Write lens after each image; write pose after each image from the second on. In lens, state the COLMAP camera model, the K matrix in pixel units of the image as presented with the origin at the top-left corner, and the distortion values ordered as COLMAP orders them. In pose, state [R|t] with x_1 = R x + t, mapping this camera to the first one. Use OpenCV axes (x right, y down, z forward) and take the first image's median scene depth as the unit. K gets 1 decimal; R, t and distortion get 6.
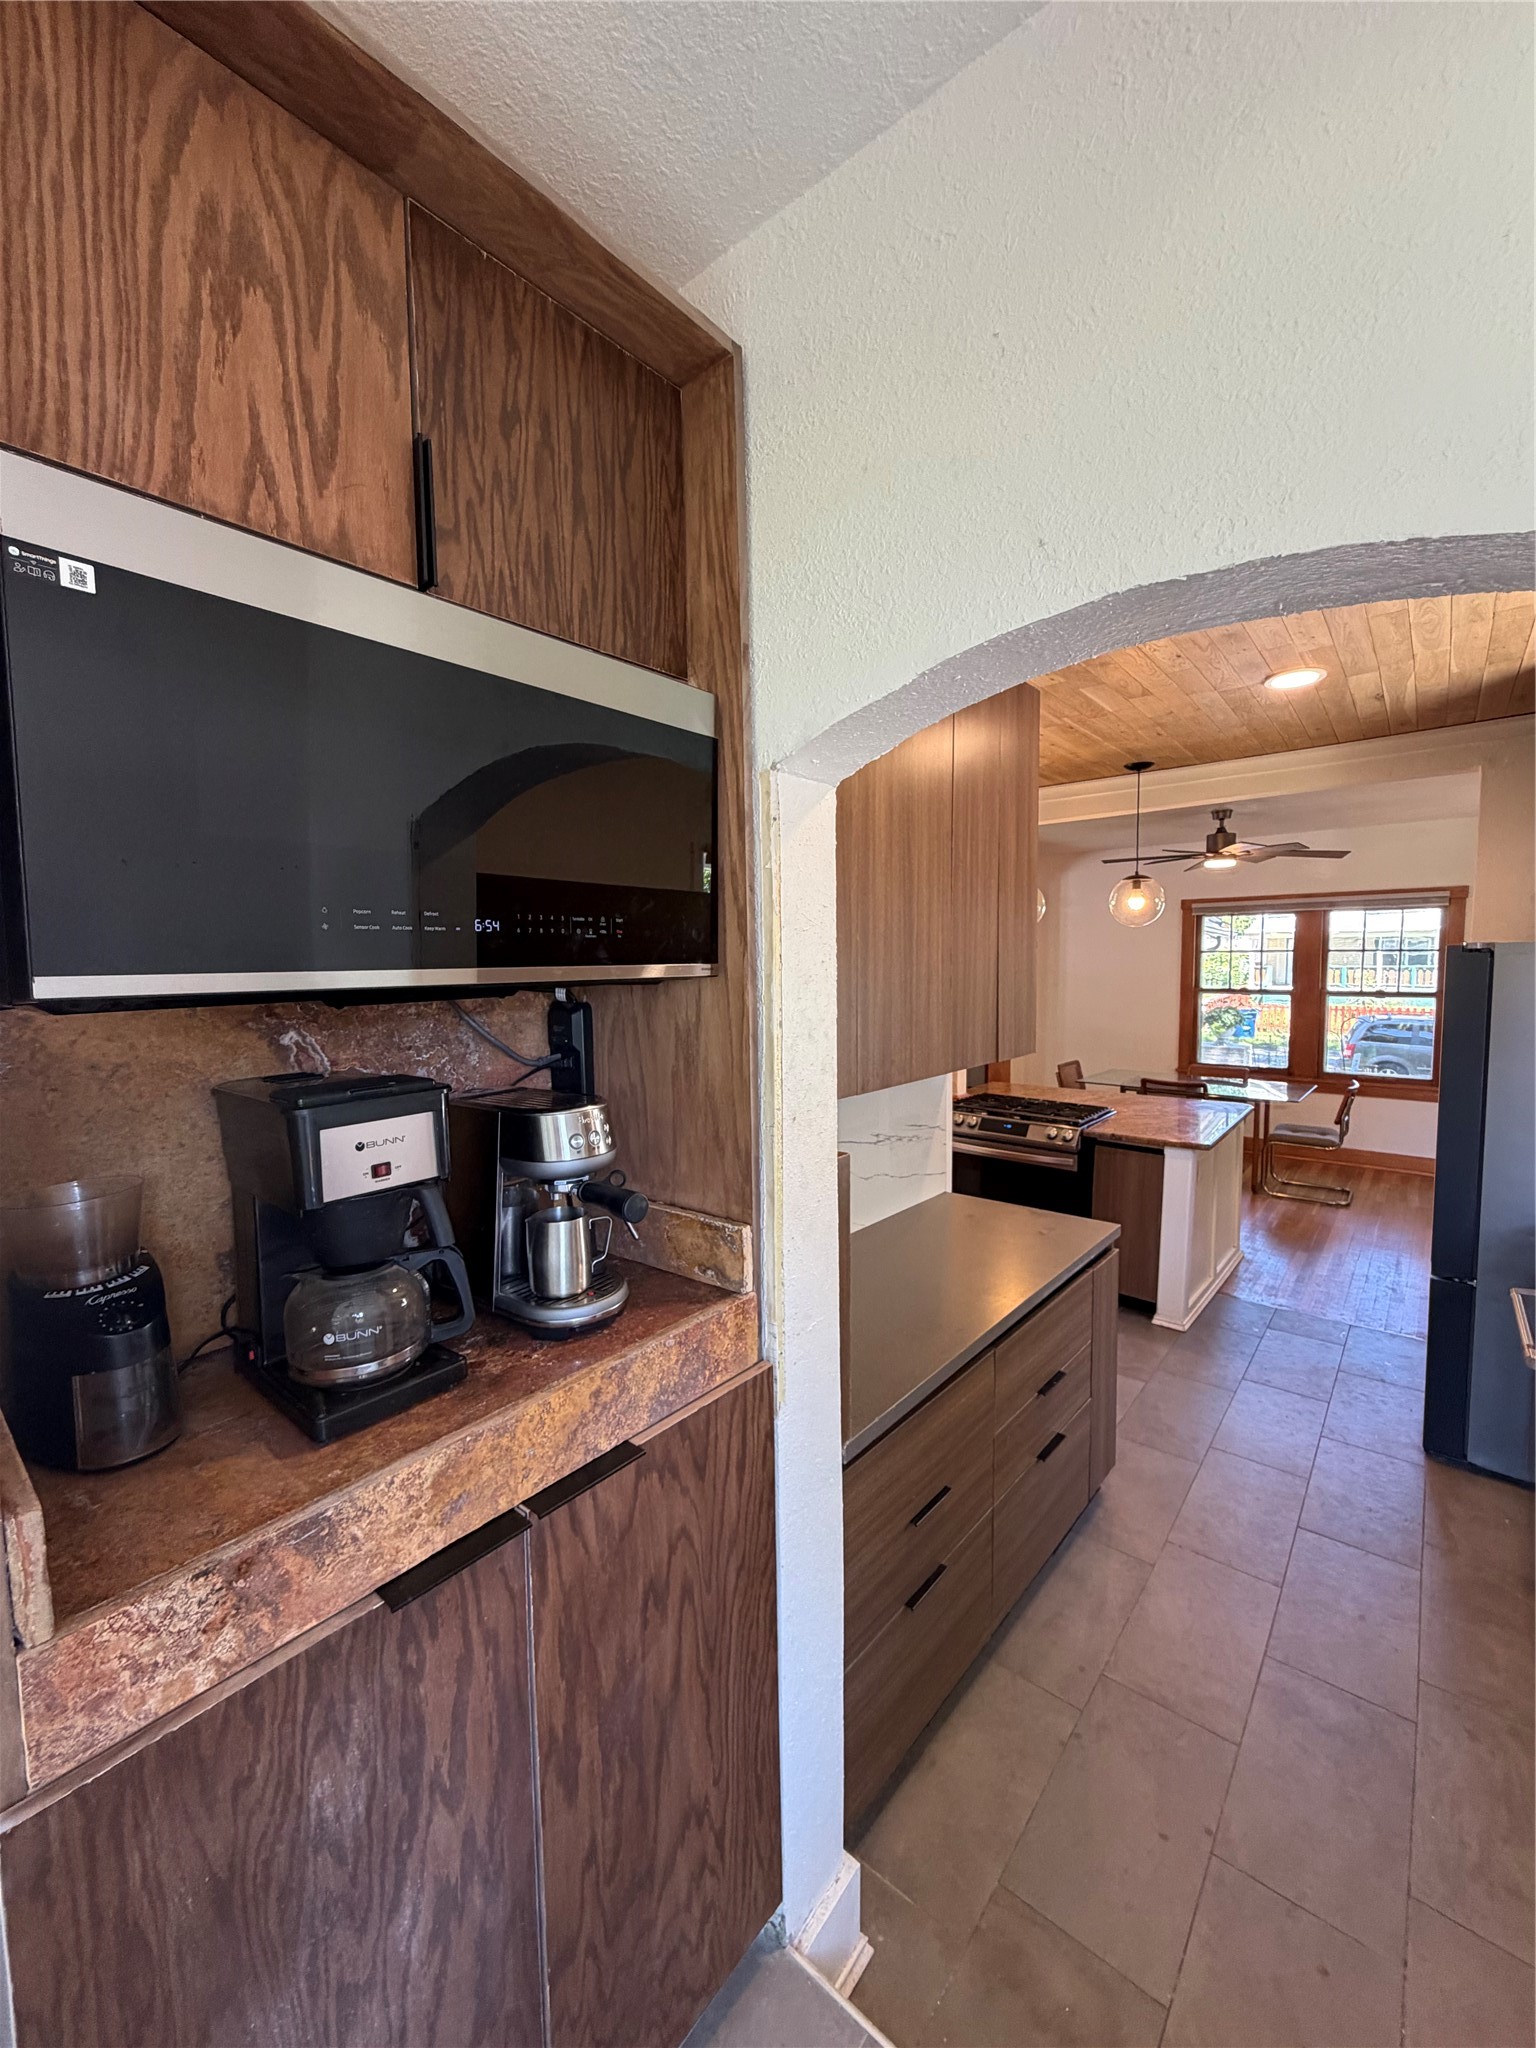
lens RADIAL K [[806.8, 0, 768.9], [0, 806.8, 1014.8], [0, 0, 1]] dist [0.000961, -0.000224]
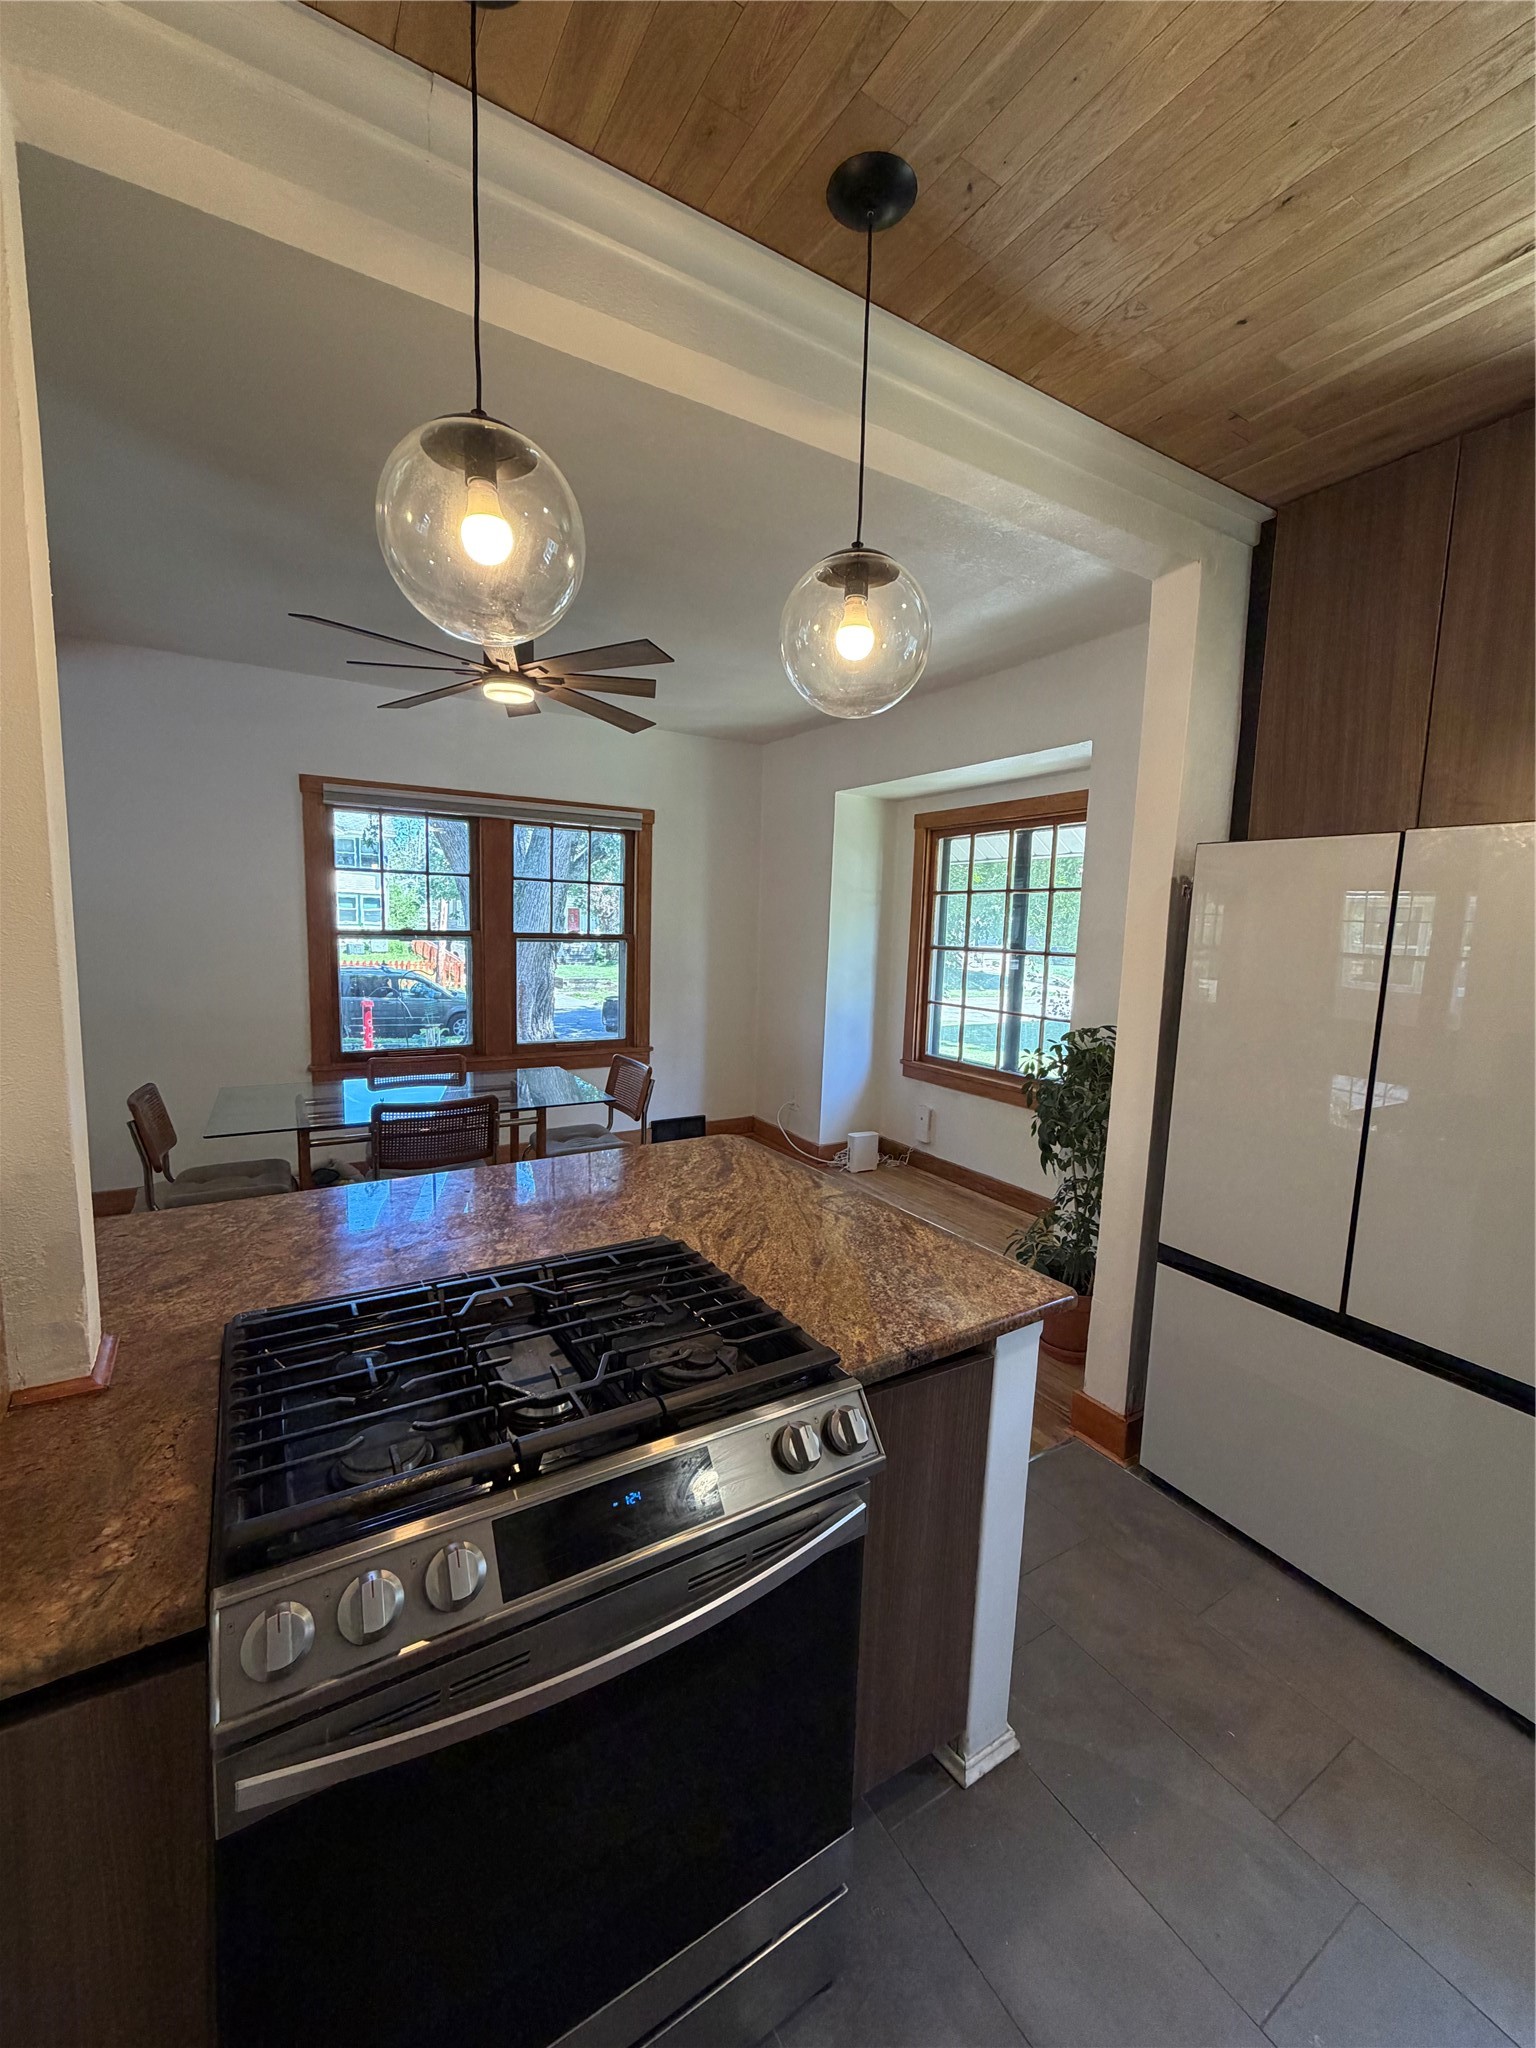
lens RADIAL K [[806.8, 0, 768.9], [0, 806.8, 1014.8], [0, 0, 1]] dist [0.000961, -0.000224]
pose [[0.323144, -0.088925, 0.942163, 0.110978], [0.031796, 0.996033, 0.083105, -0.019000], [-0.945816, 0.003102, 0.324689, 0.951057]]
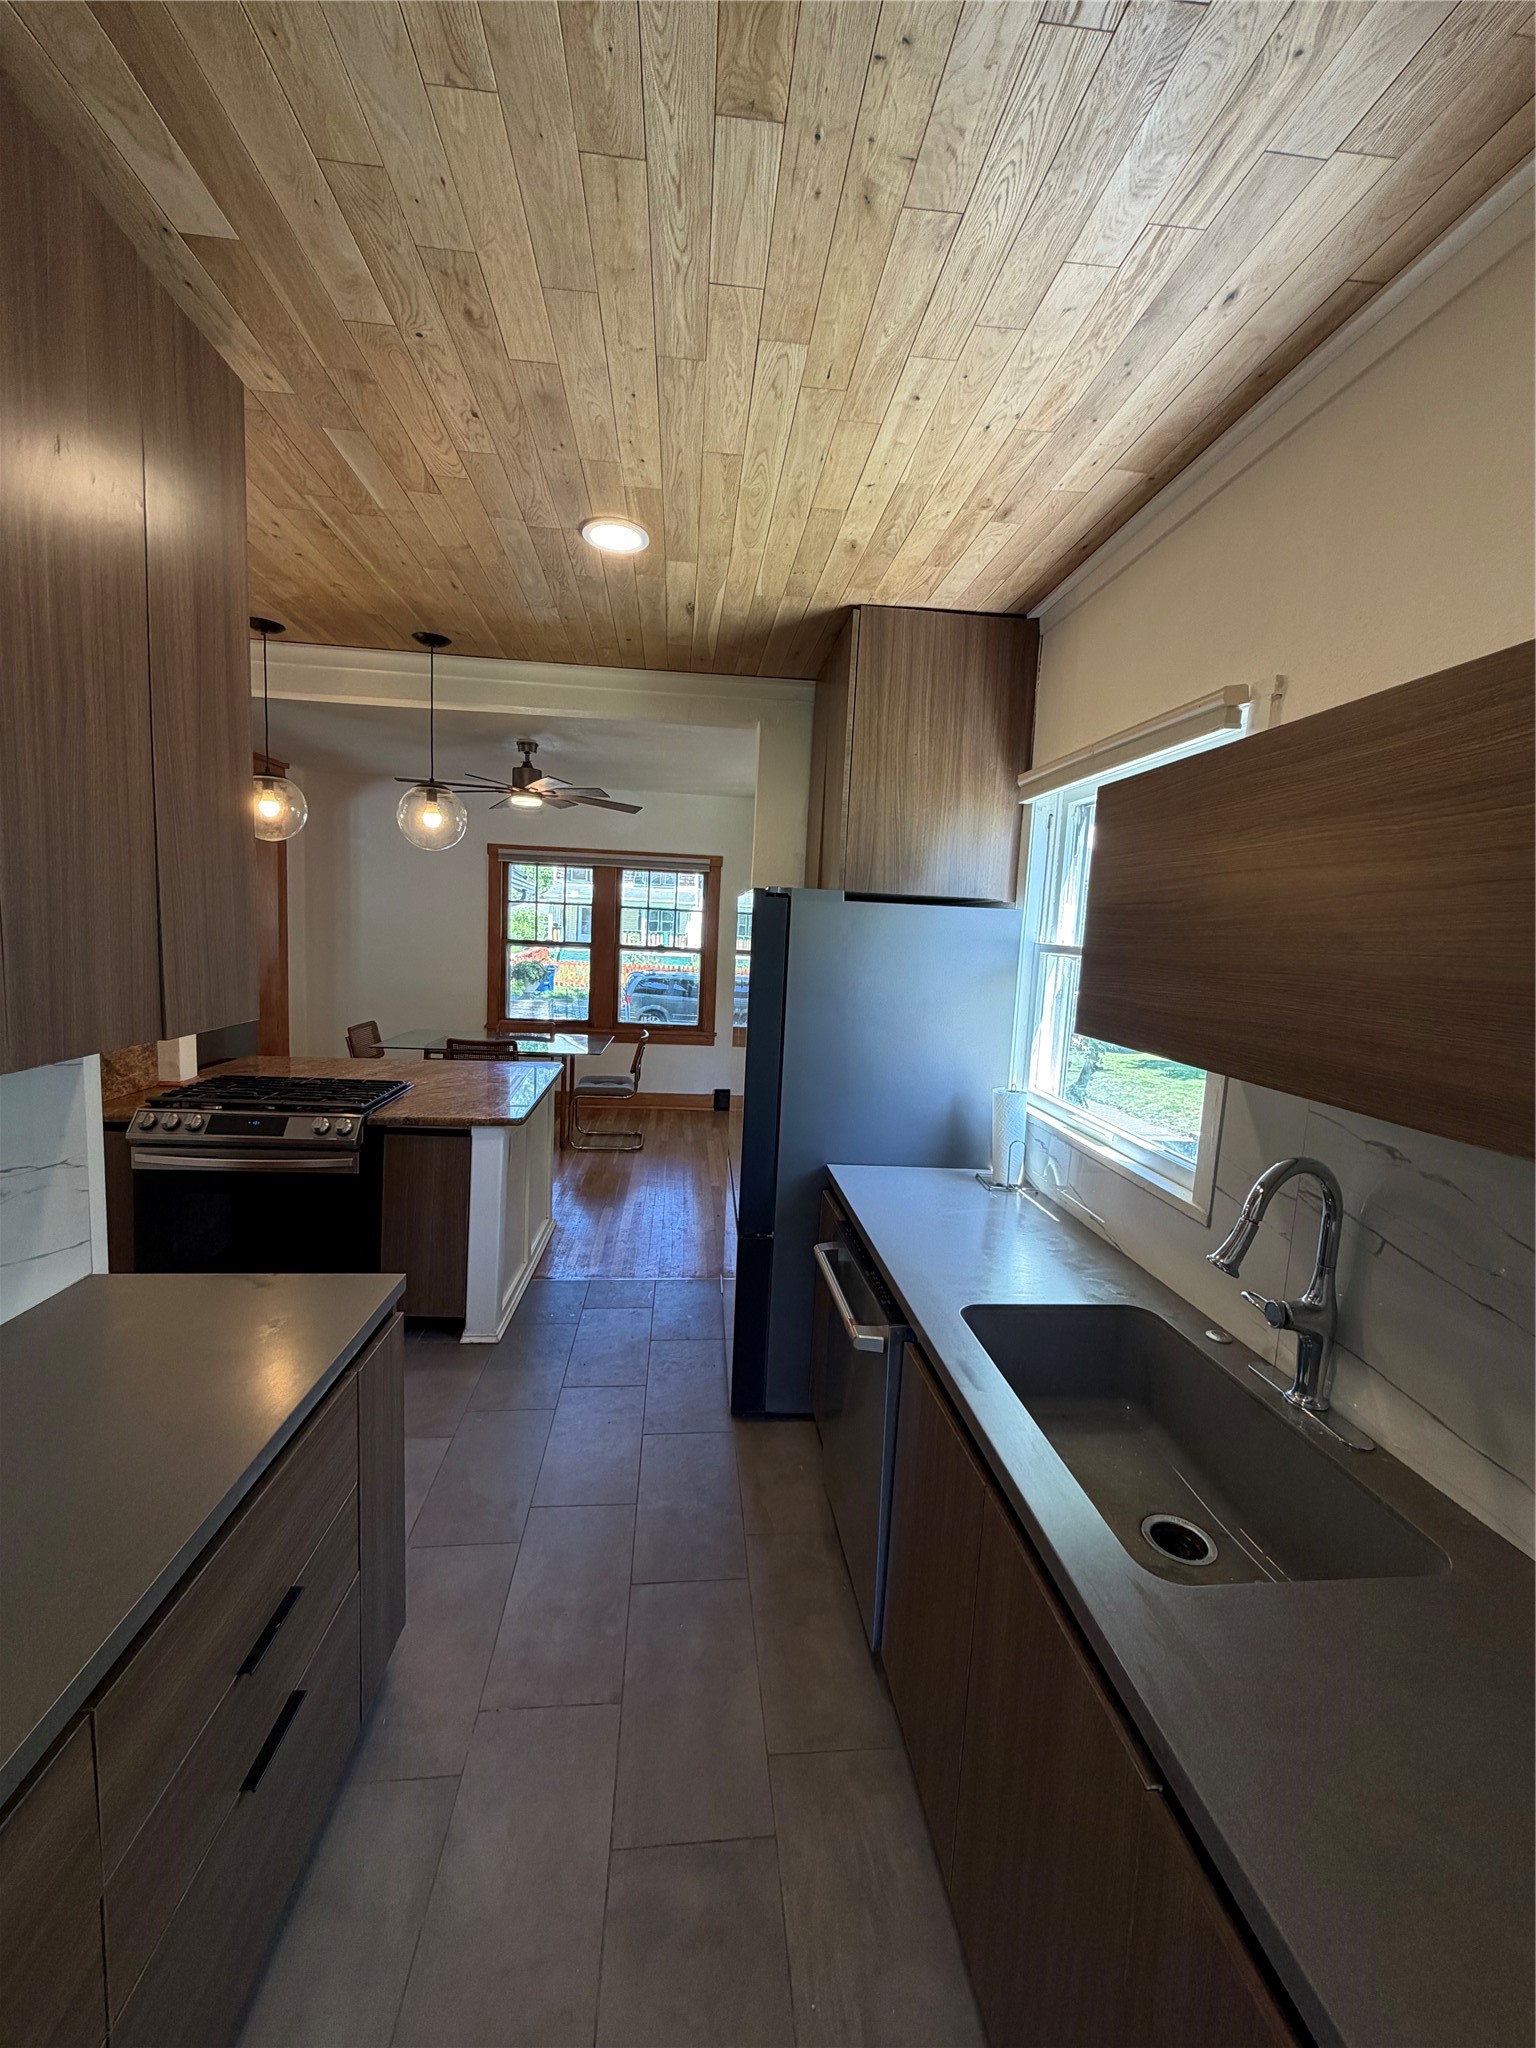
lens RADIAL K [[806.8, 0, 768.9], [0, 806.8, 1014.8], [0, 0, 1]] dist [0.000961, -0.000224]
pose [[0.693298, -0.036067, 0.719748, 0.104526], [-0.003051, 0.998591, 0.052978, 0.007083], [-0.720644, -0.038925, 0.692211, 0.201895]]
